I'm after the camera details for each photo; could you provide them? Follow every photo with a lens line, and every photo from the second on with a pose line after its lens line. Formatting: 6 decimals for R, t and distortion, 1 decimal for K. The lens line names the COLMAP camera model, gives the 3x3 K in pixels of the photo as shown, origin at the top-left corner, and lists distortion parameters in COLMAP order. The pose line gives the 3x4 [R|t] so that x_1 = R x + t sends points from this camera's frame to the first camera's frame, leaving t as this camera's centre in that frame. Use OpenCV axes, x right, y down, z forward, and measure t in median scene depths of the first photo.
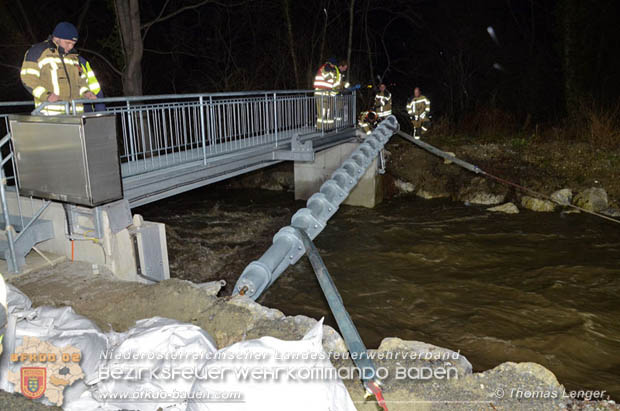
lens RADIAL K [[492.9, 0, 310.0], [0, 492.9, 205.5], [0, 0, 1]] dist [-0.173675, 0.170458]
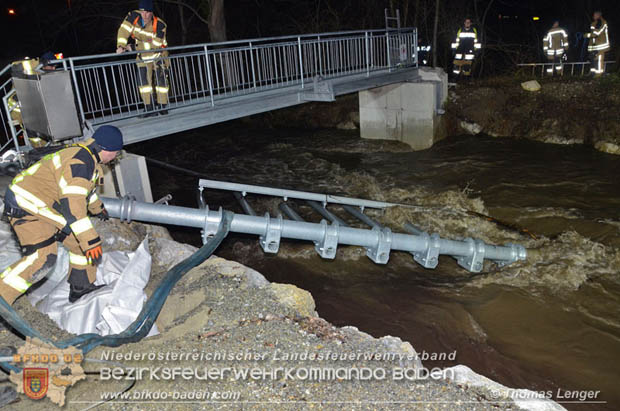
lens RADIAL K [[492.9, 0, 310.0], [0, 492.9, 205.5], [0, 0, 1]] dist [-0.173675, 0.170458]
pose [[0.957600, 0.052143, -0.283343, 0.264715], [-0.016874, 0.991948, 0.125515, -0.000296], [0.287606, -0.115412, 0.950769, -0.032536]]
